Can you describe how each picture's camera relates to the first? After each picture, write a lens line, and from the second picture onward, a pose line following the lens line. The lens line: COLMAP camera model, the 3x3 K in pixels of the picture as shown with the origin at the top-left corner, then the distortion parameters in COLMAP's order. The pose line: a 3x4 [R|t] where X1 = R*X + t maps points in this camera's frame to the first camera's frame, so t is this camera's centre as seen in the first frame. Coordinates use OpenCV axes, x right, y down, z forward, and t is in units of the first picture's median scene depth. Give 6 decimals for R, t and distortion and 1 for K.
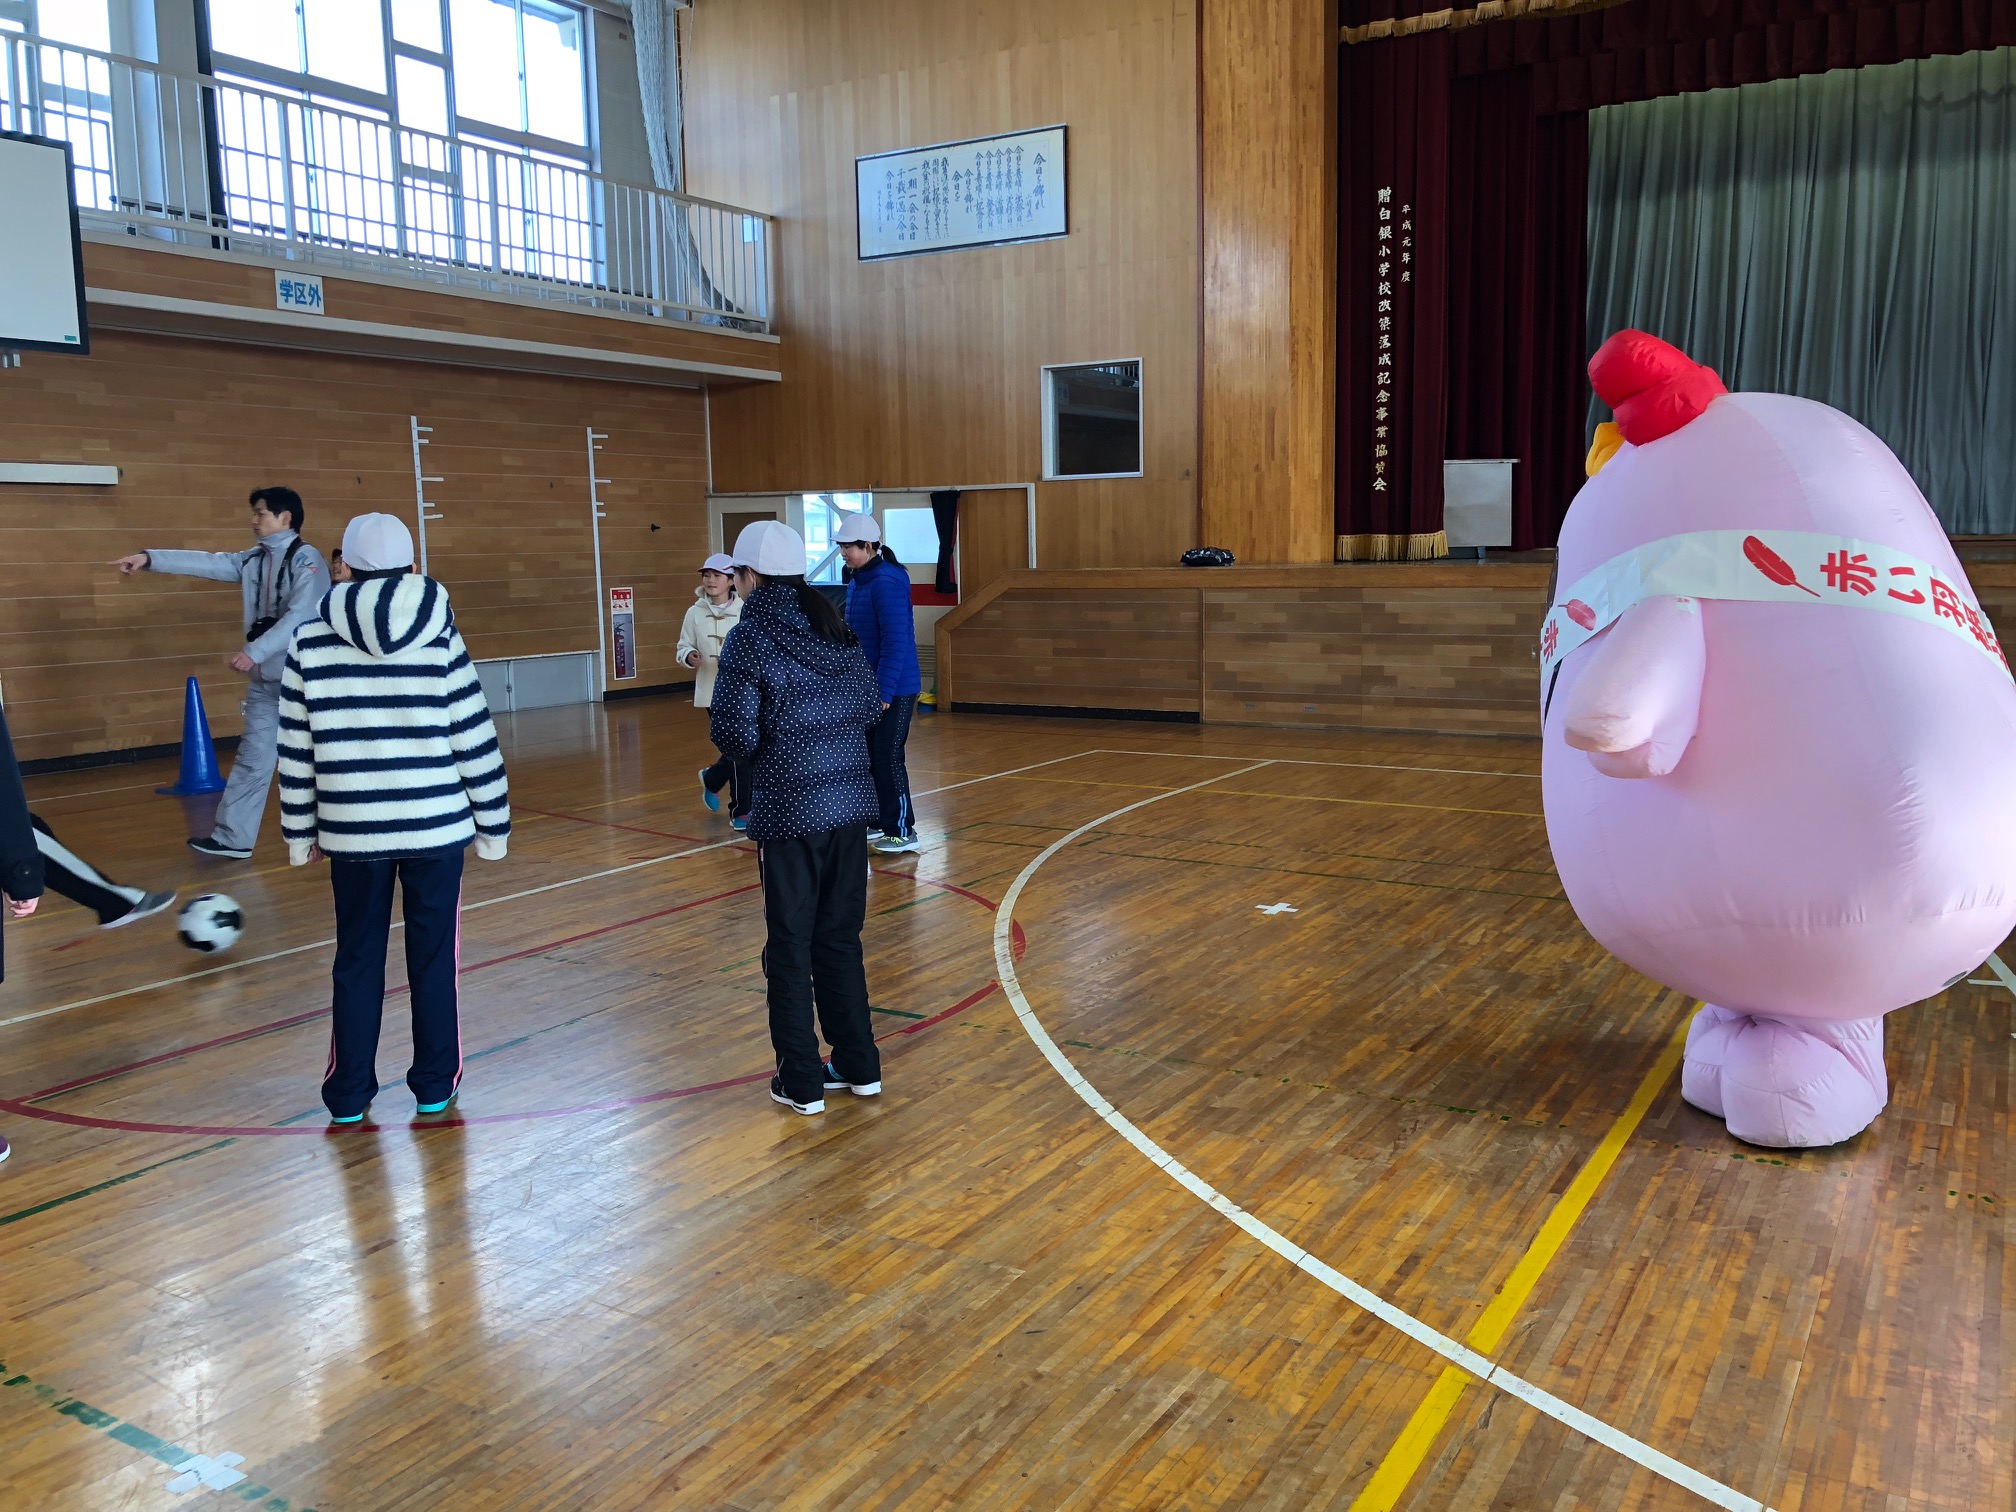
lens RADIAL K [[1644.9, 0, 994.1], [0, 1644.9, 737.3], [0, 0, 1]] dist [0.011557, -0.012260]
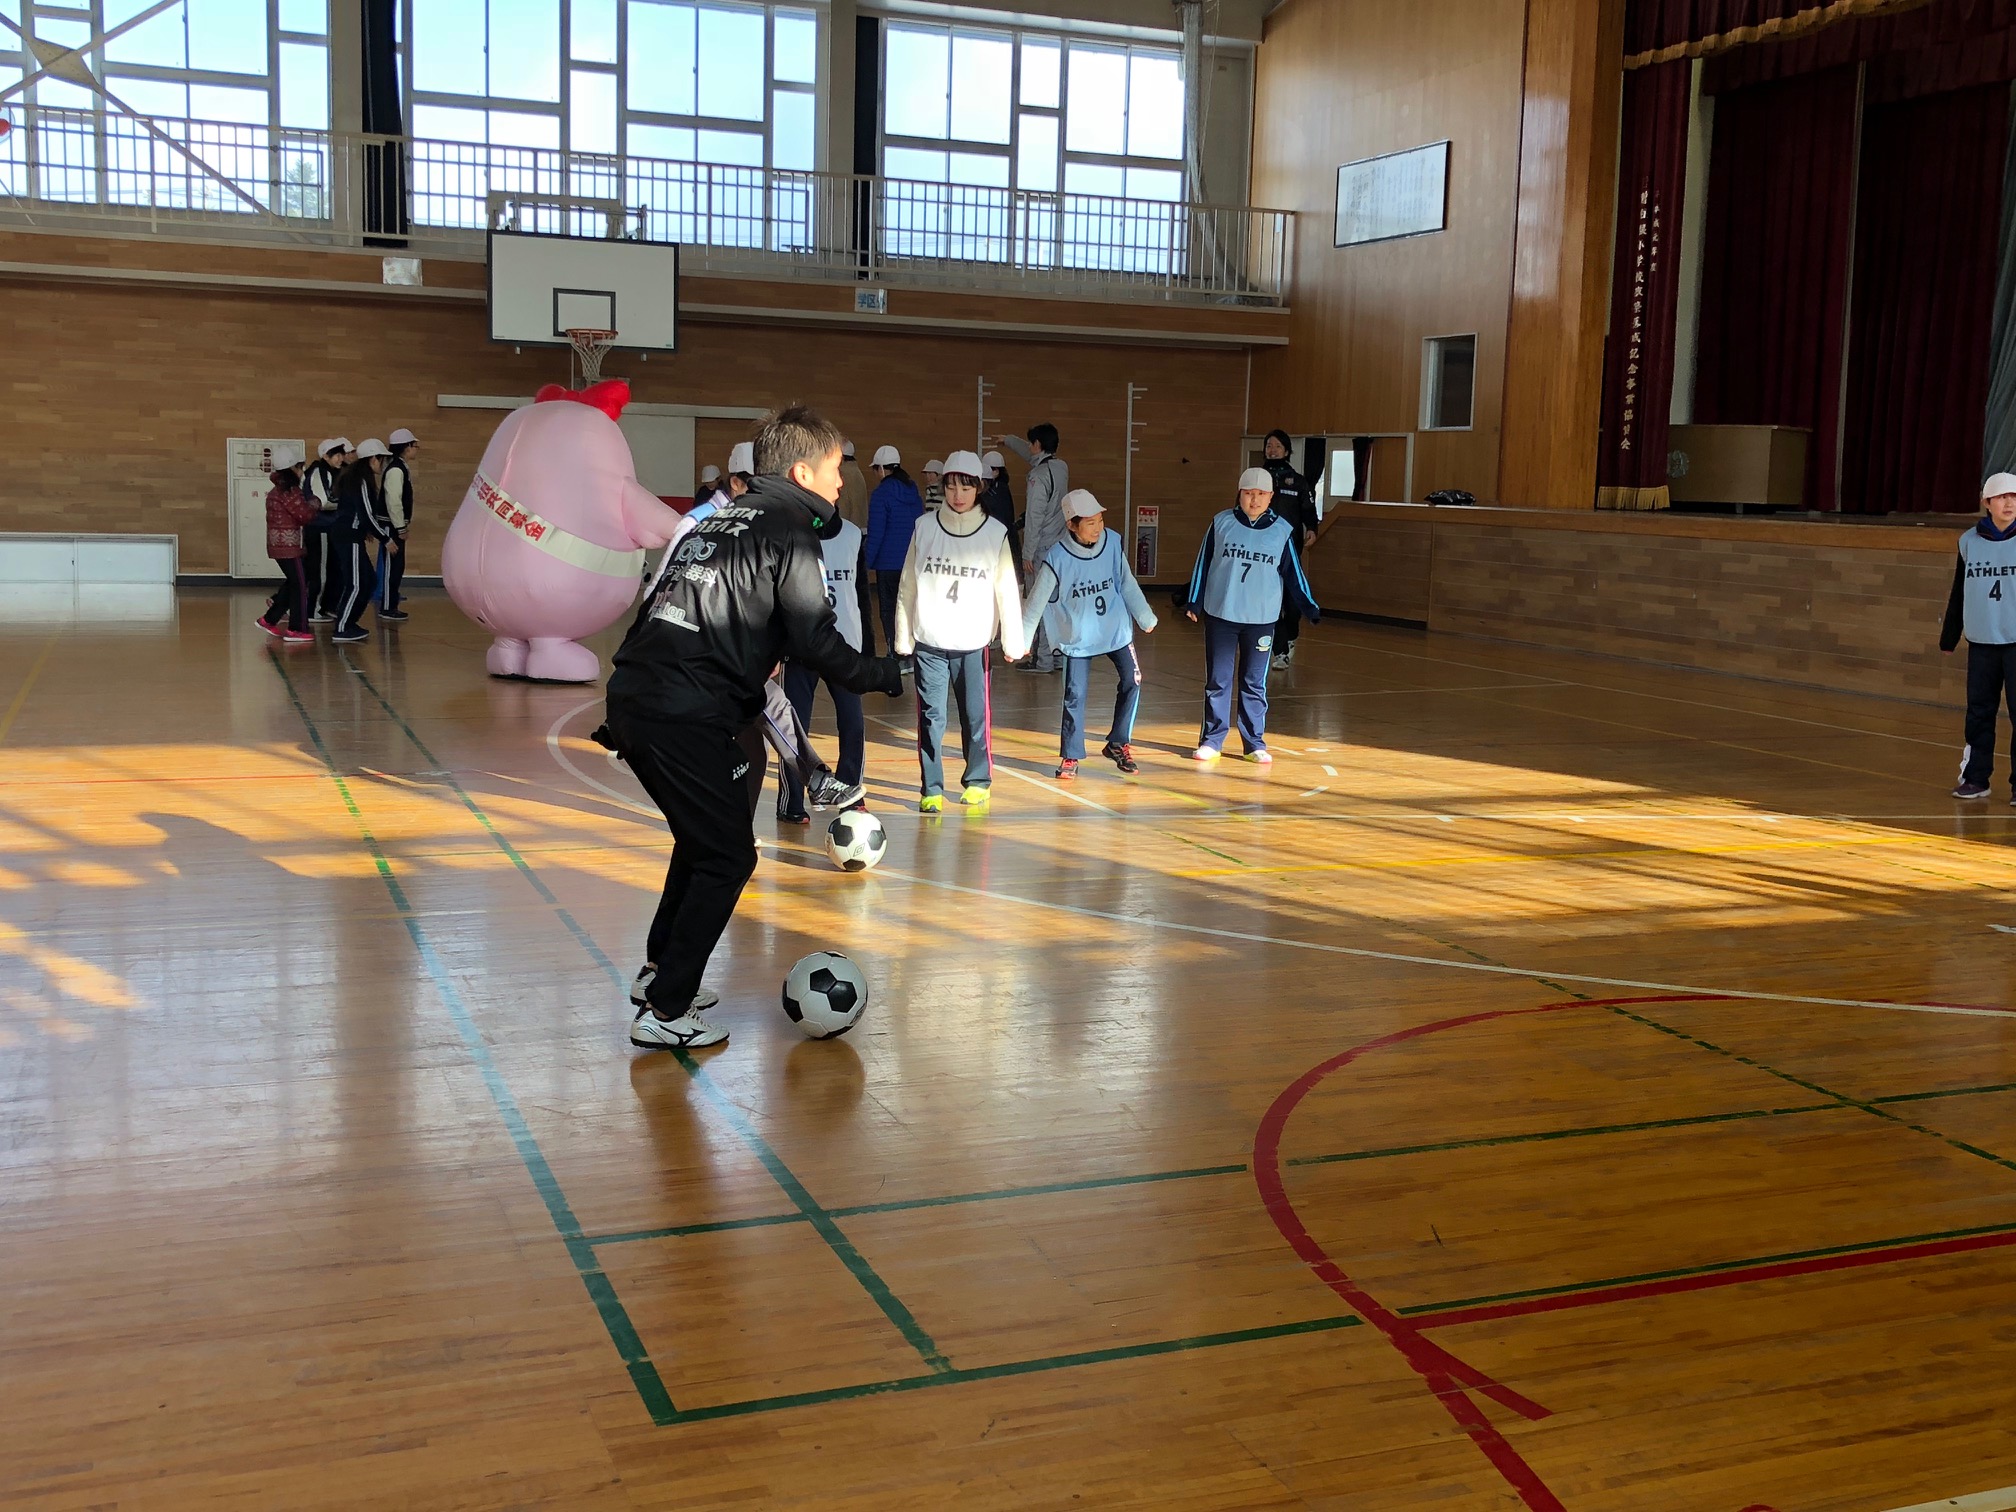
lens RADIAL K [[2207.5, 0, 1017.7], [0, 2207.5, 761.8], [0, 0, 1]] dist [-0.015564, 0.000000]
pose [[0.794387, 0.115926, -0.596247, 0.826955], [-0.110999, 0.992795, 0.045139, 0.045425], [0.597184, 0.030325, 0.801531, -0.486015]]
